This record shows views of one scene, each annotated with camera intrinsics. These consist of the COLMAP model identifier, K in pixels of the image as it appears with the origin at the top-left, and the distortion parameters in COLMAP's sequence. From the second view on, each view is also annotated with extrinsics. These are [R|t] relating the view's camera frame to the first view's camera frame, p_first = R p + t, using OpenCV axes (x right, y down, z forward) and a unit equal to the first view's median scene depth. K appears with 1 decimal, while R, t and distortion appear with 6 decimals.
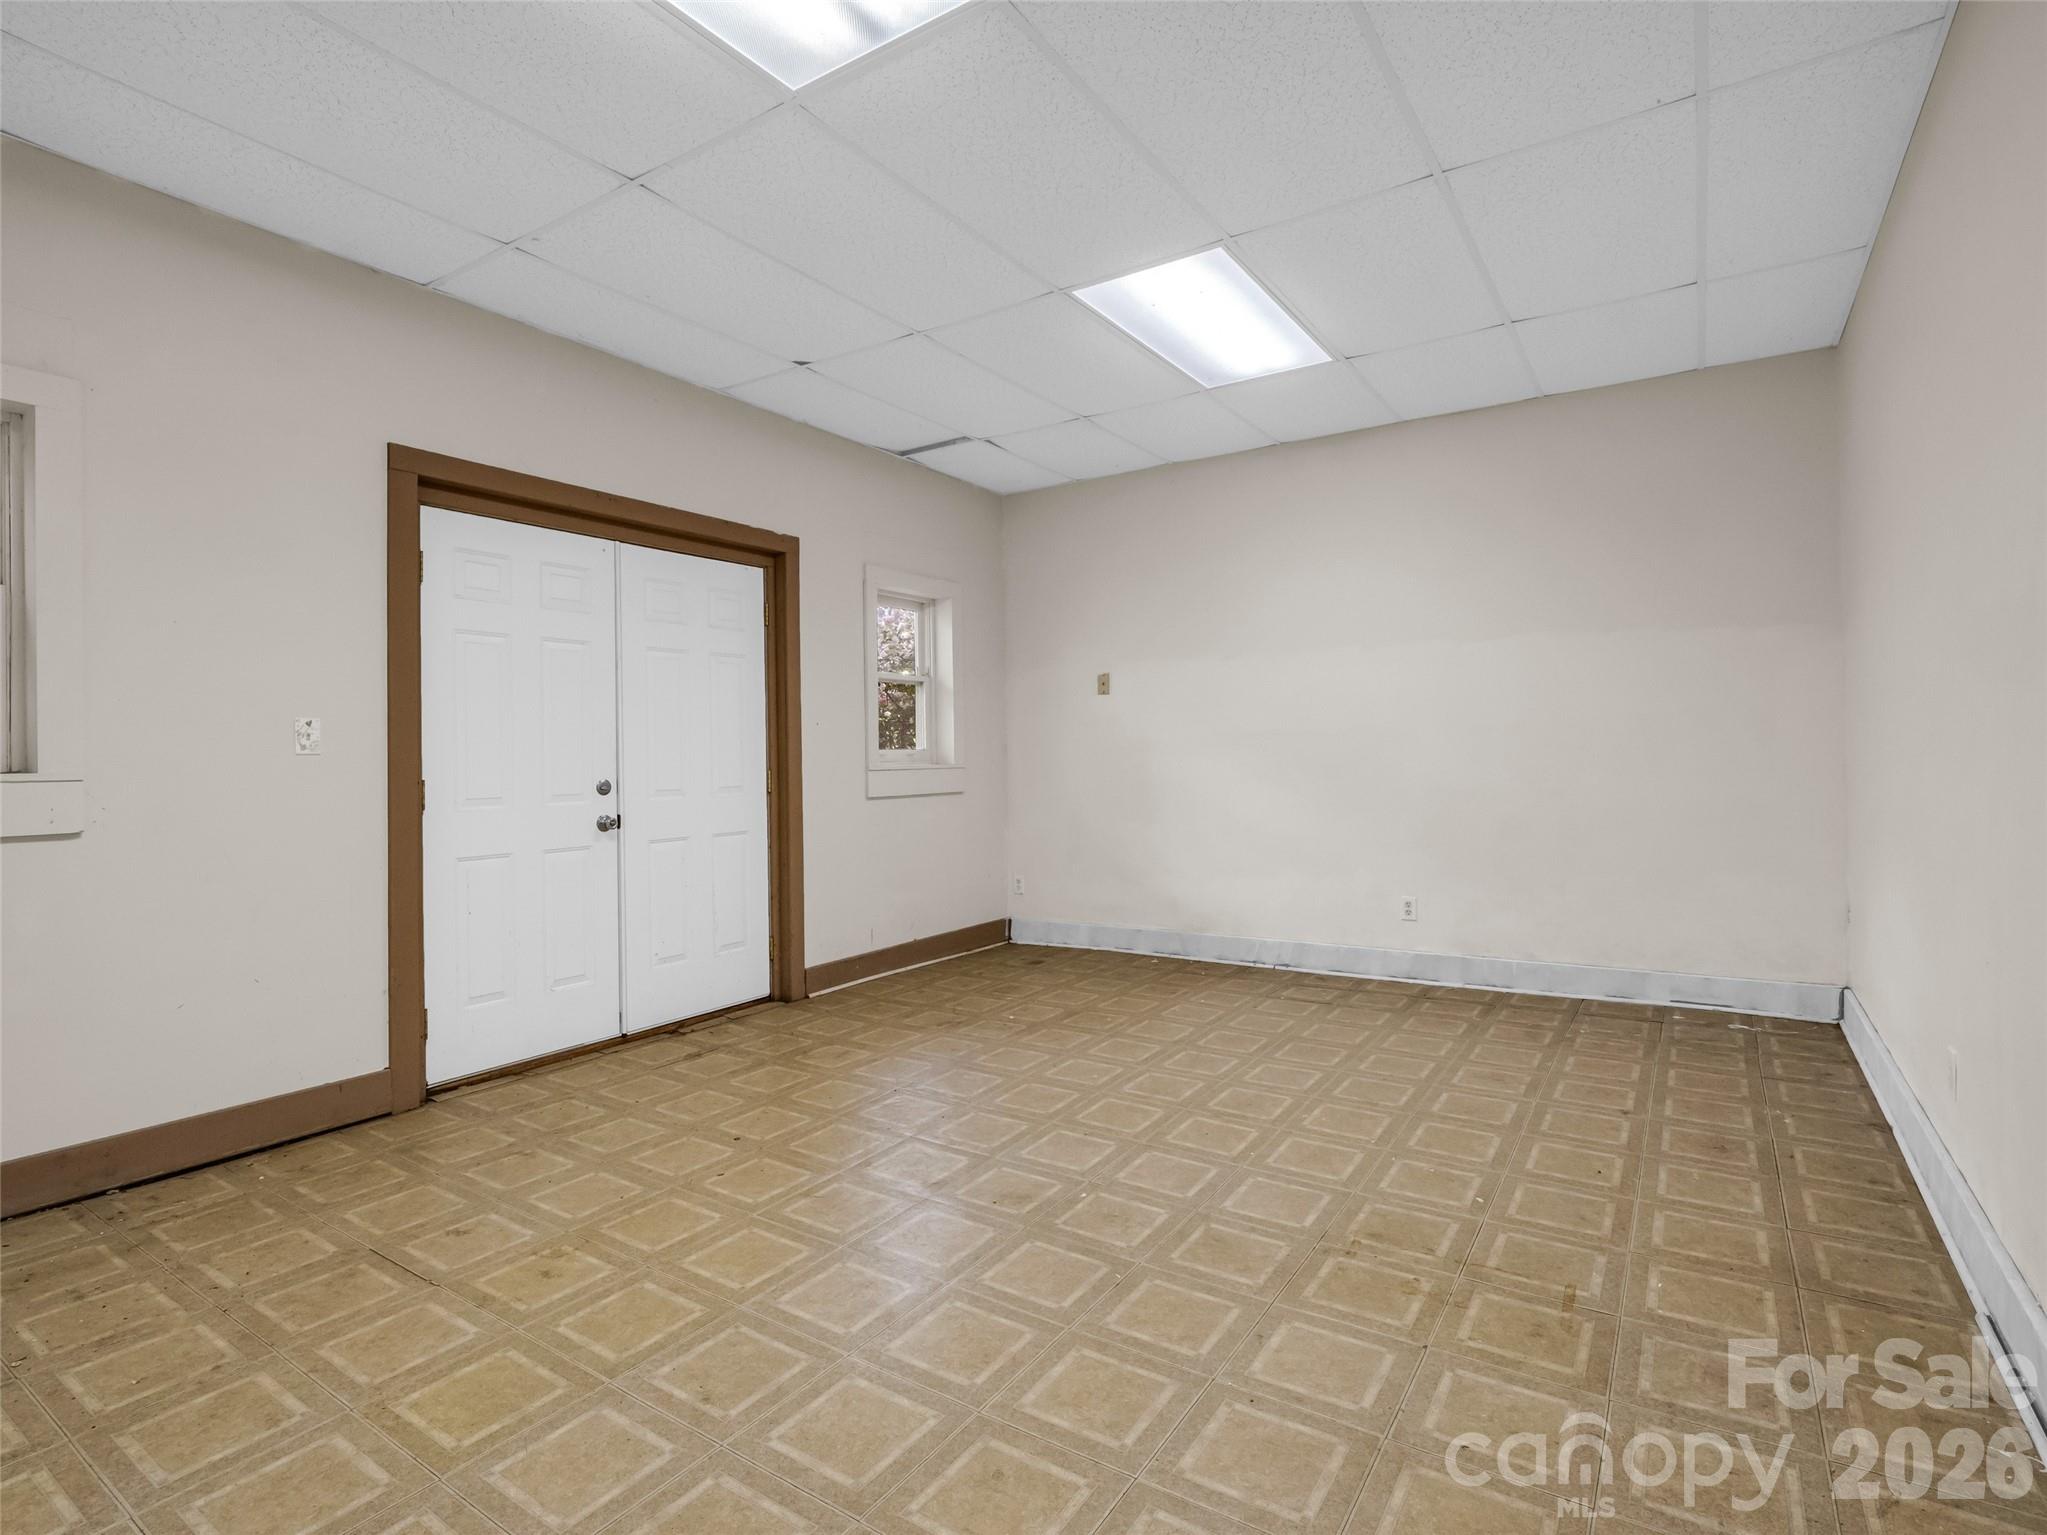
lens RADIAL K [[1004.7, 0, 1036.1], [0, 1004.7, 762.7], [0, 0, 1]] dist [-0.017612, -0.001362]
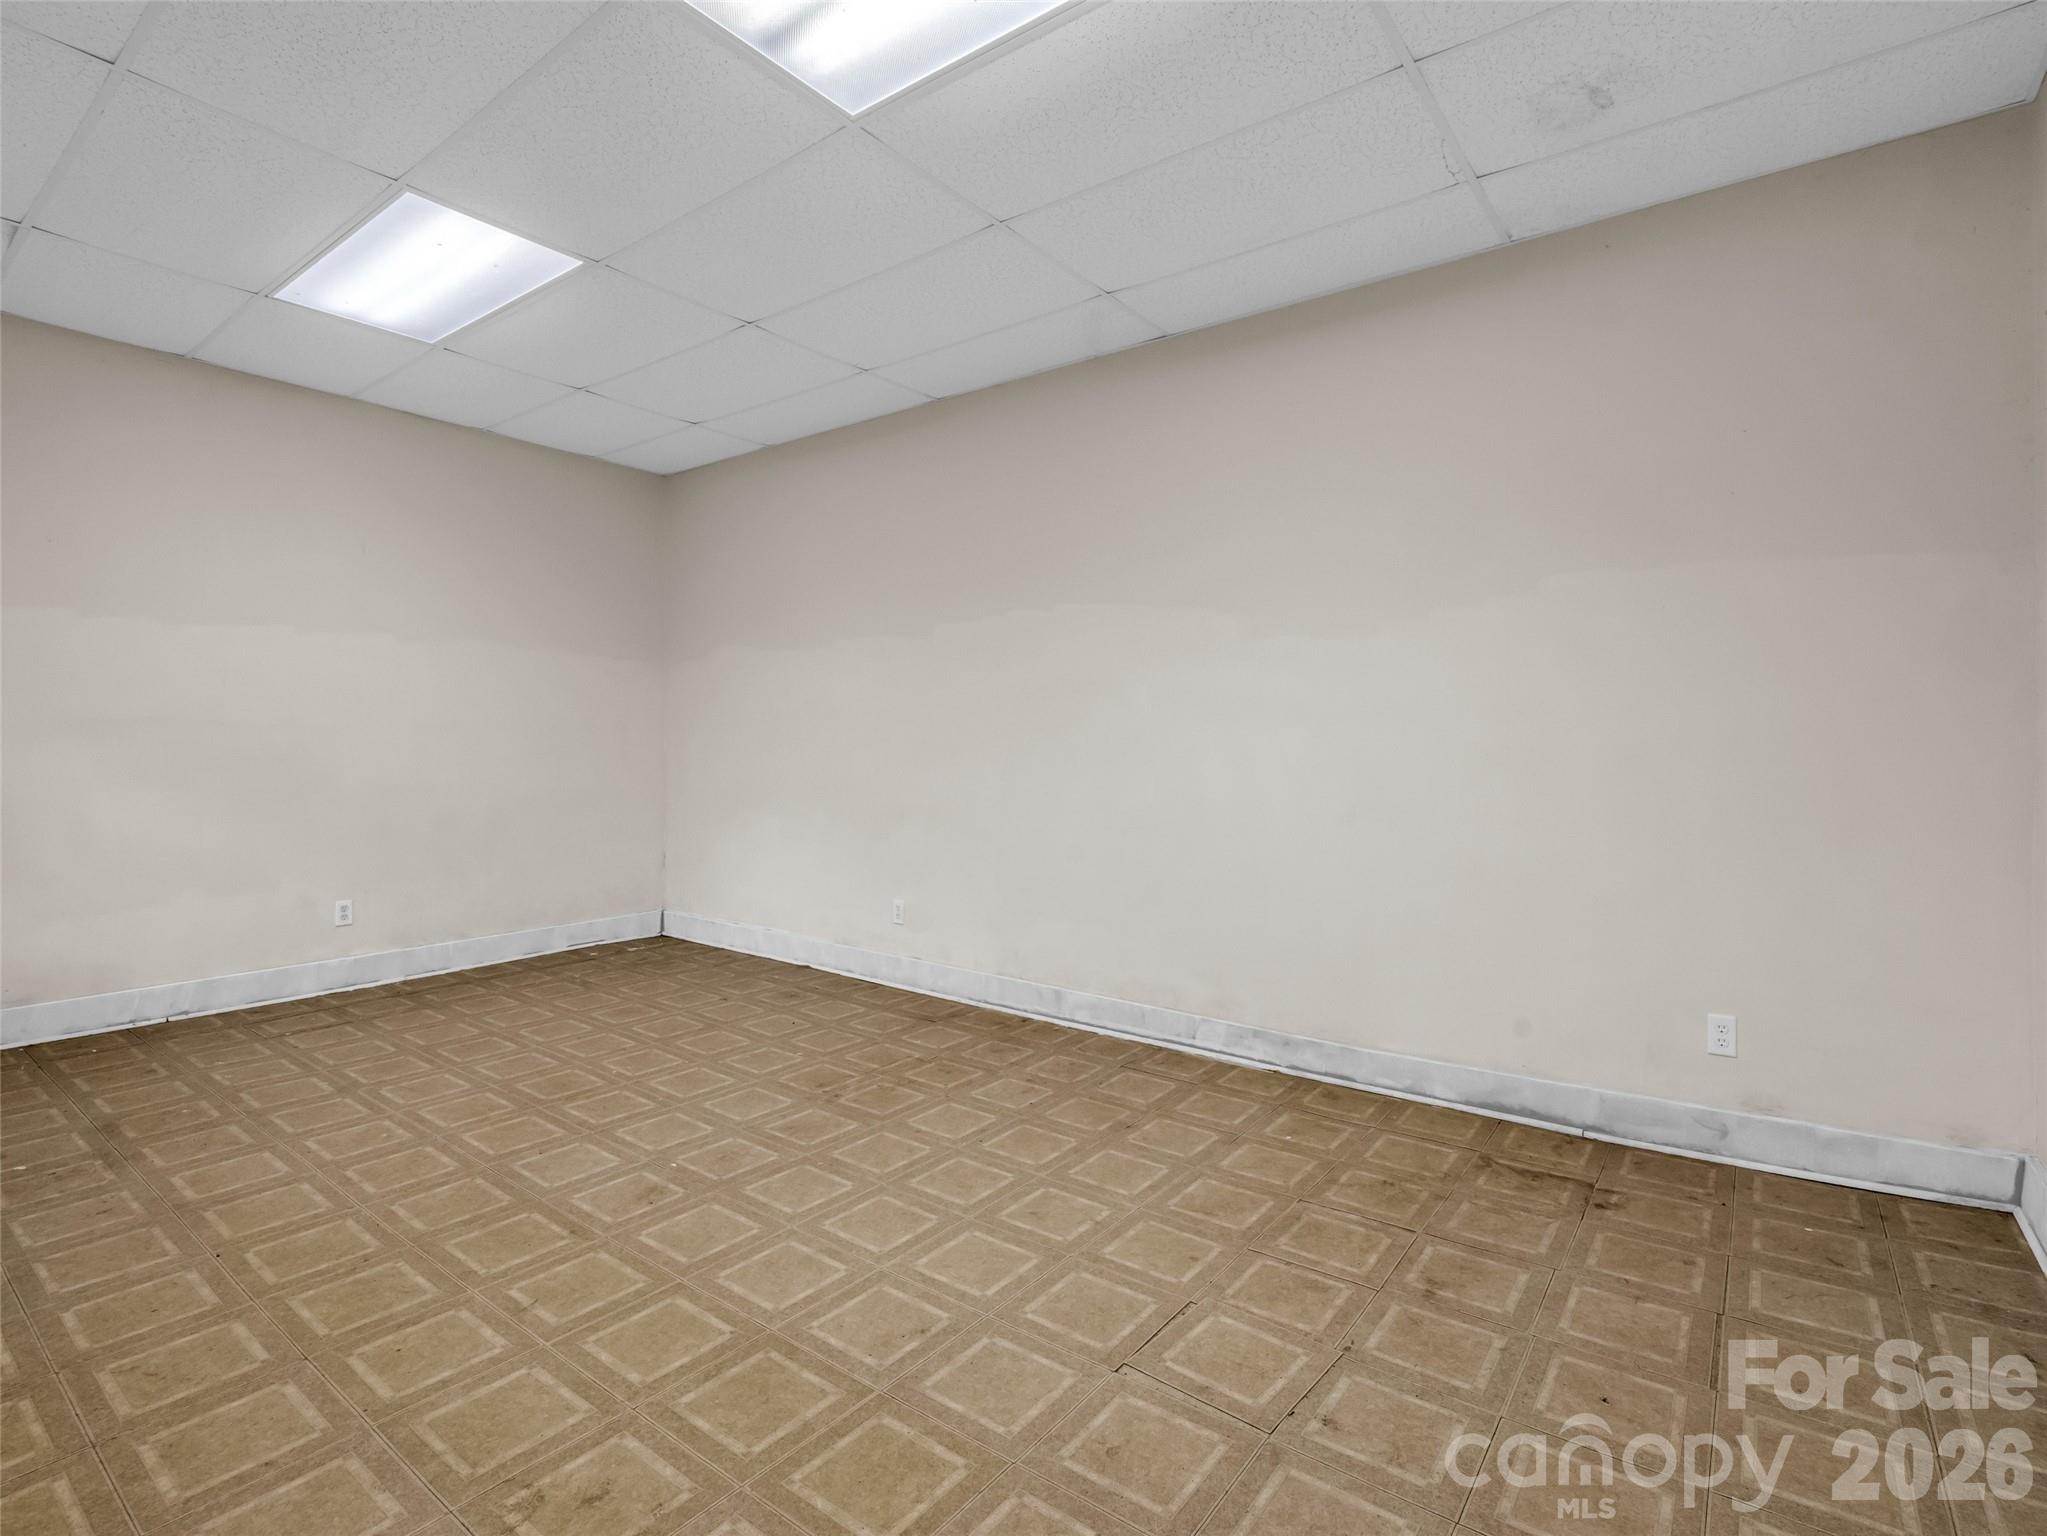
lens RADIAL K [[1004.7, 0, 1034.5], [0, 1004.7, 760.1], [0, 0, 1]] dist [-0.017612, -0.001362]
pose [[0.063480, -0.005373, 0.997969, -0.979499], [0.007606, 0.999959, 0.004900, 0.004488], [-0.997954, 0.007280, 0.063518, 0.554551]]
